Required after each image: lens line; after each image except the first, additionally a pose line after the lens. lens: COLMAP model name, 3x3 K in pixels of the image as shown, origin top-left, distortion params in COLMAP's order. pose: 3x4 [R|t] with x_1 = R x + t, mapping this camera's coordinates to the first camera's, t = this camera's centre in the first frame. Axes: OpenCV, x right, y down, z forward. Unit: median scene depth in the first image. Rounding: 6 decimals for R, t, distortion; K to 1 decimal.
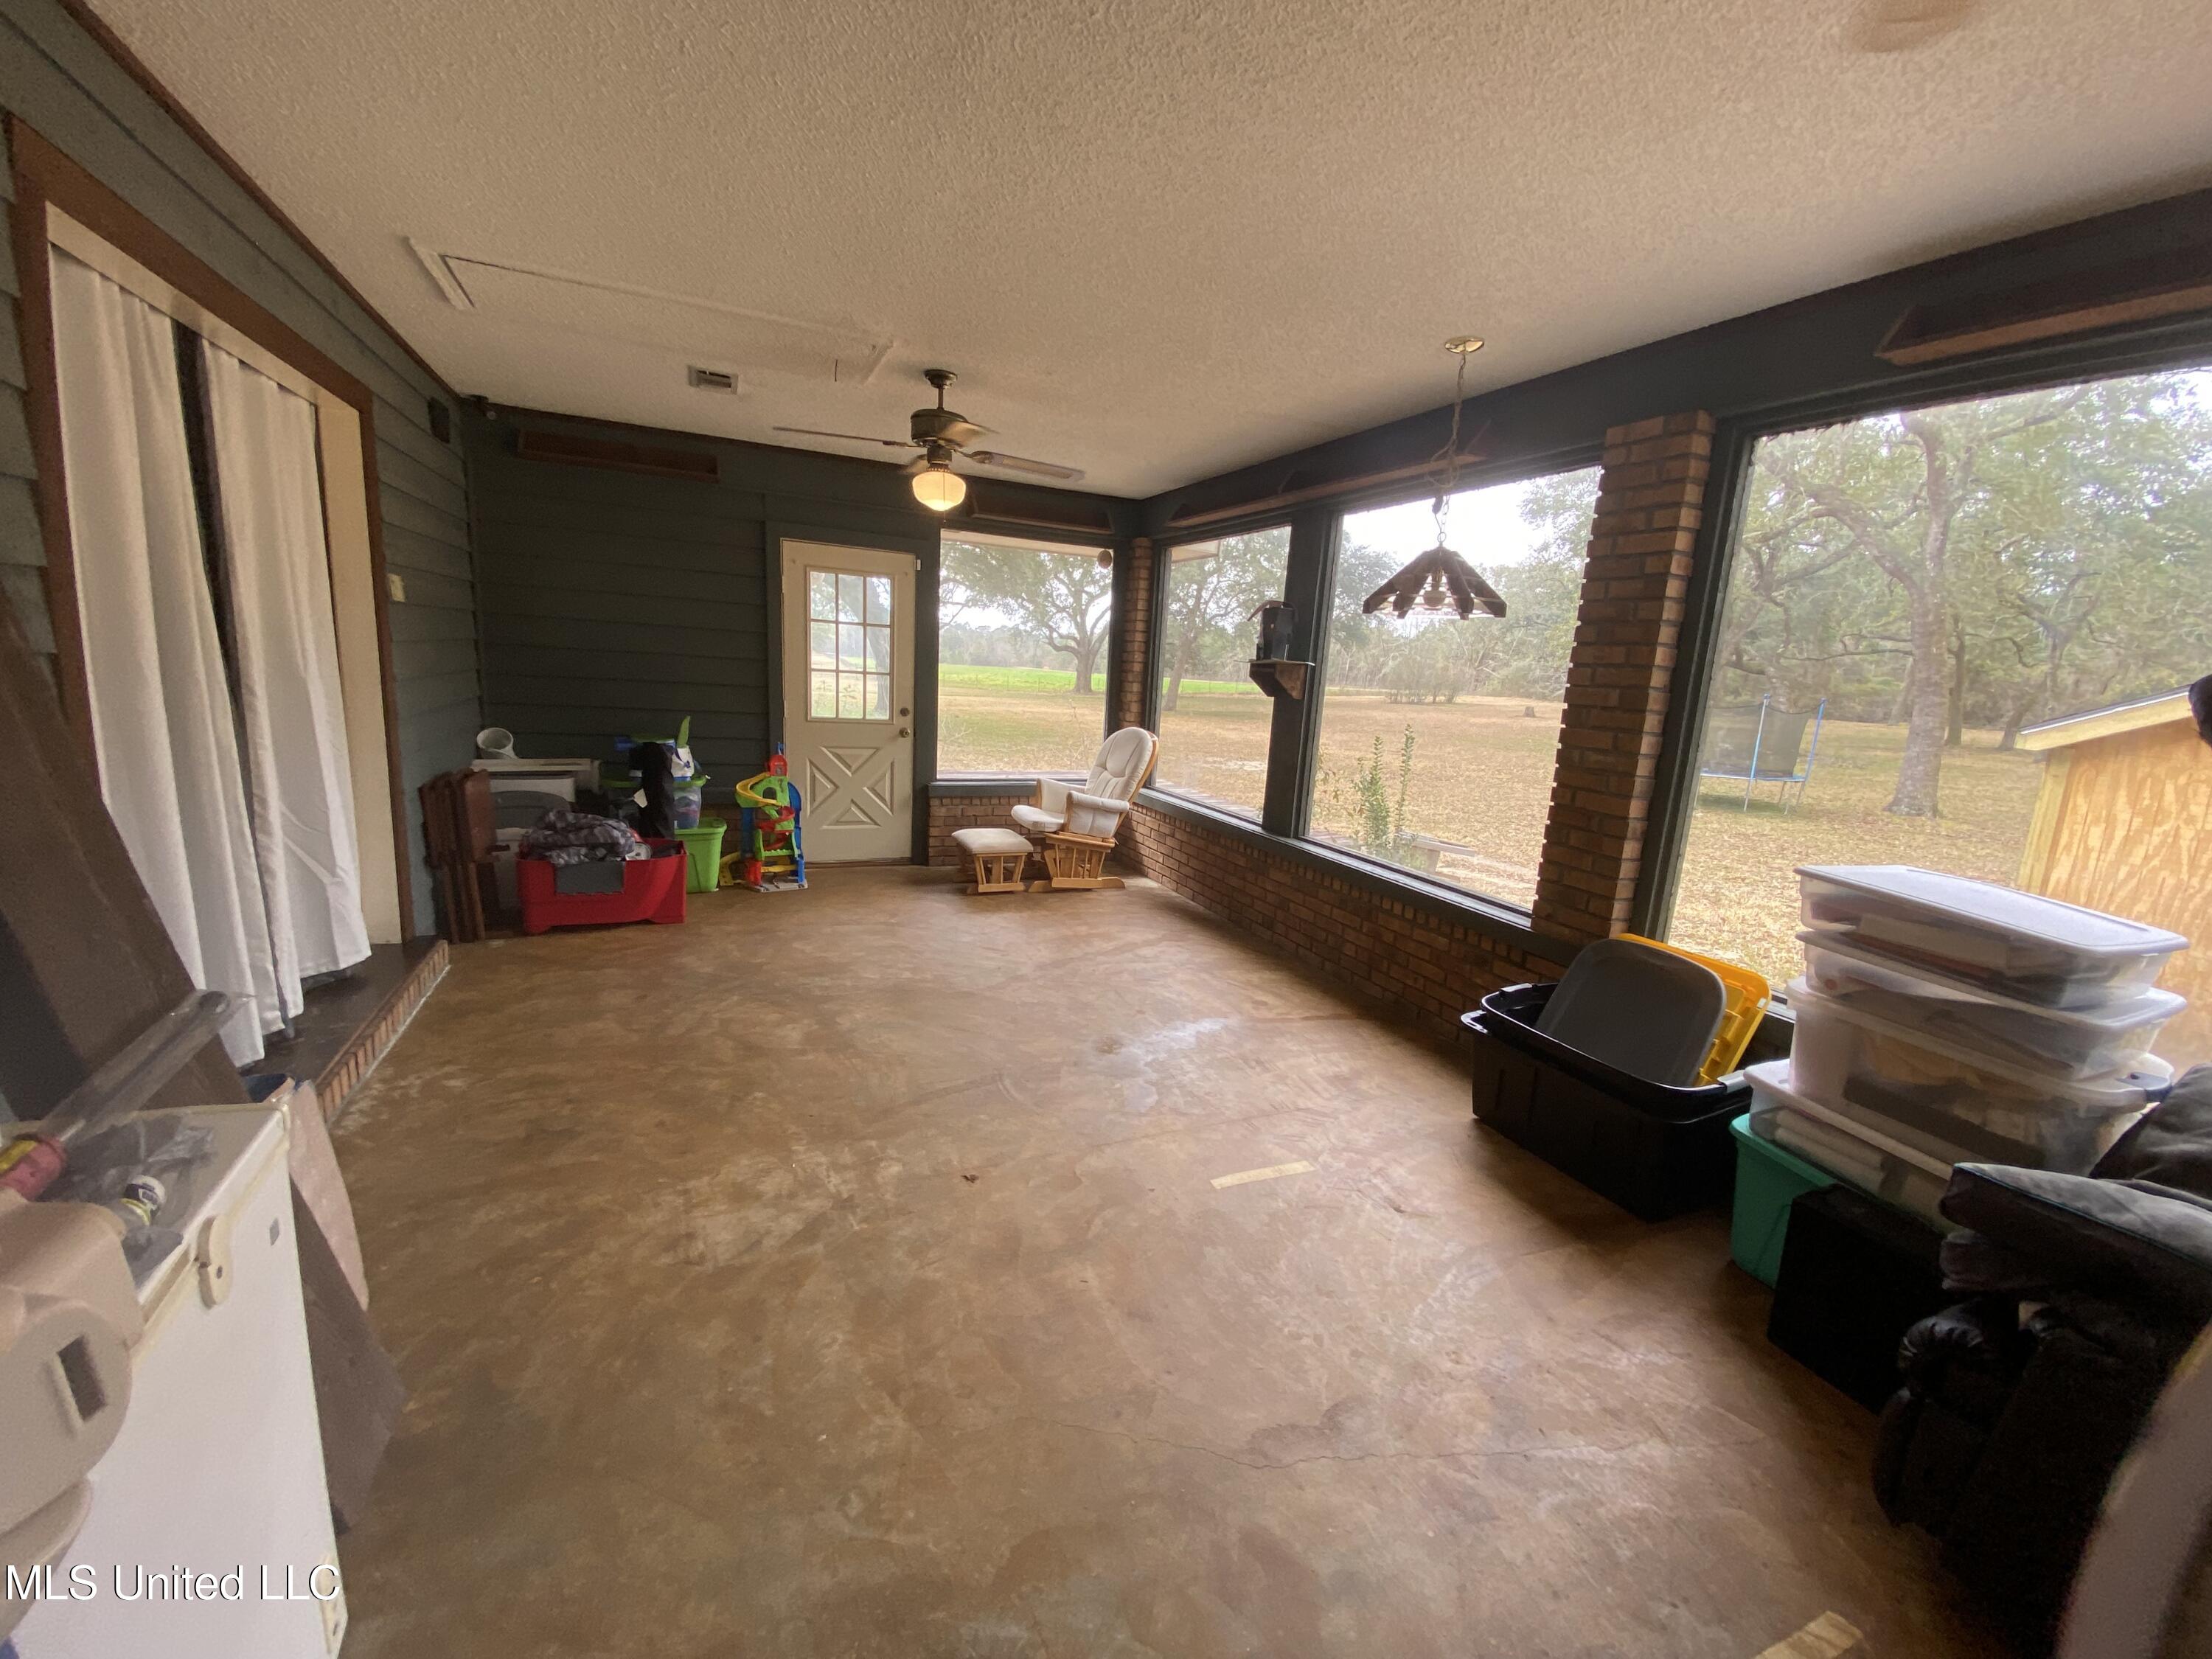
lens RADIAL K [[899.7, 0, 1106.0], [0, 899.7, 829.5], [0, 0, 1]] dist [-0.040353, -0.000078]
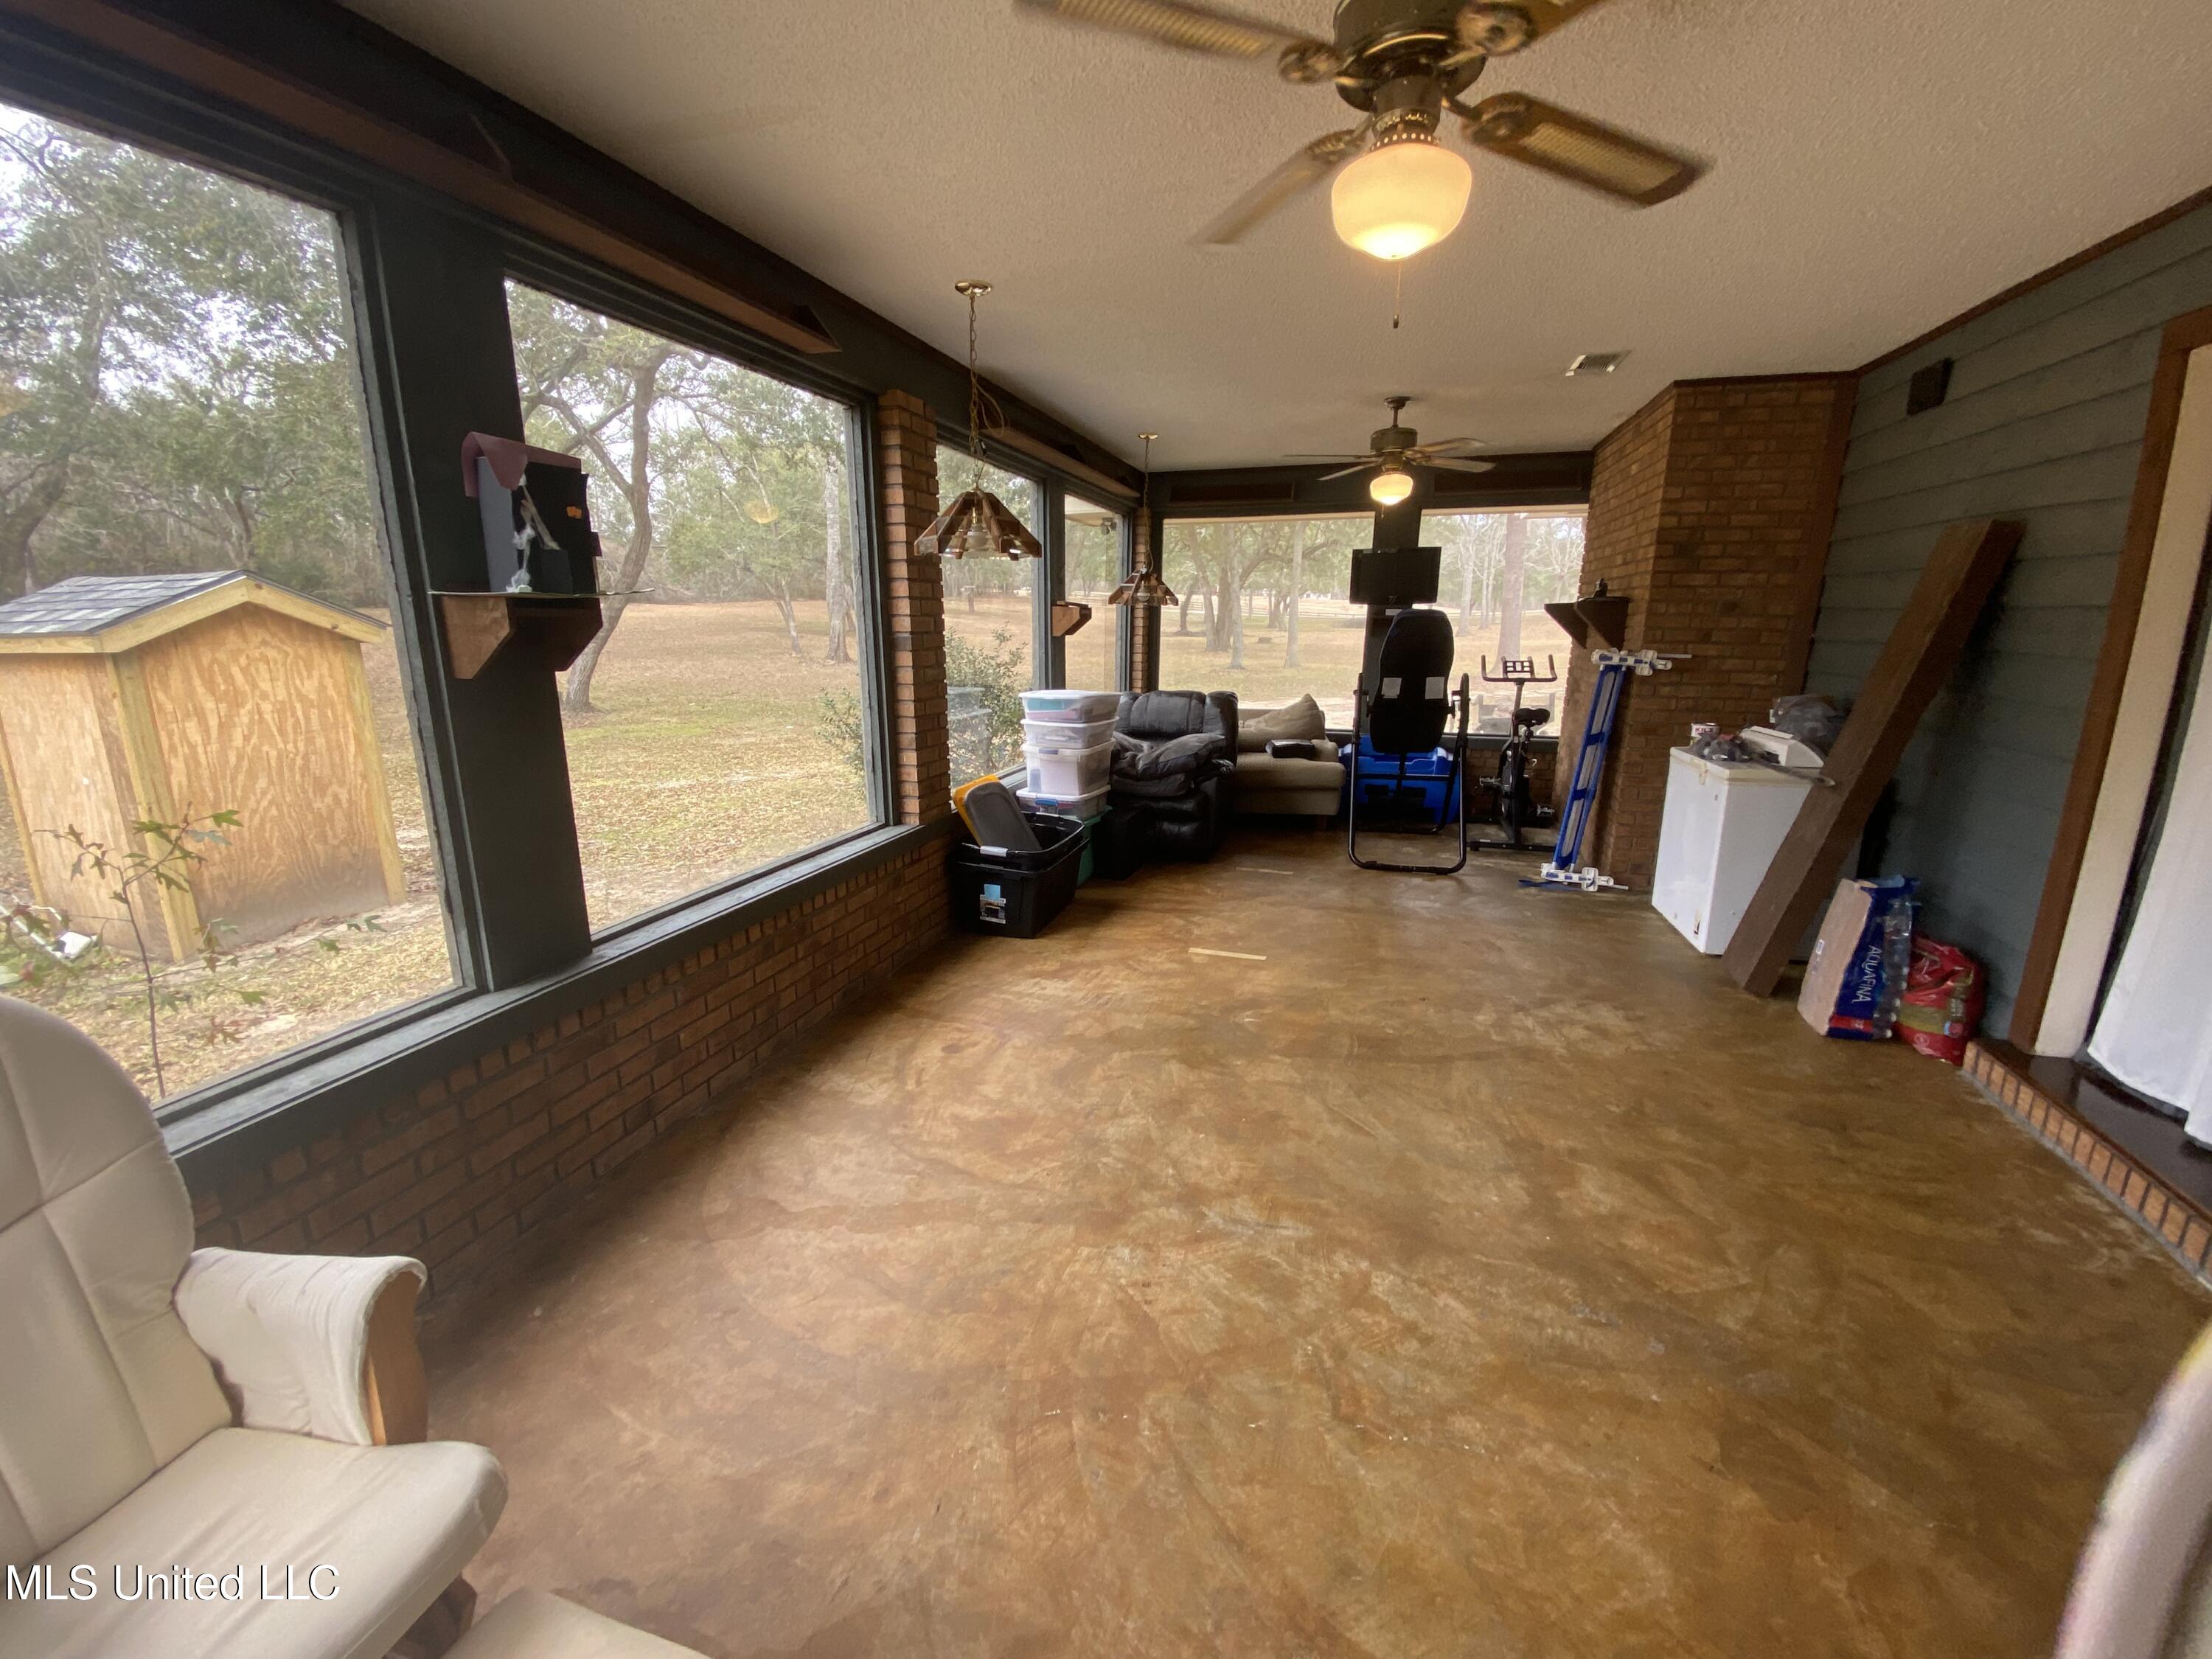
lens RADIAL K [[899.7, 0, 1106.0], [0, 899.7, 829.5], [0, 0, 1]] dist [-0.040353, -0.000078]
pose [[-0.757013, -0.212365, 0.617926, -0.439532], [0.075537, 0.910925, 0.405599, -0.339945], [-0.649019, 0.353720, -0.673540, 1.650205]]
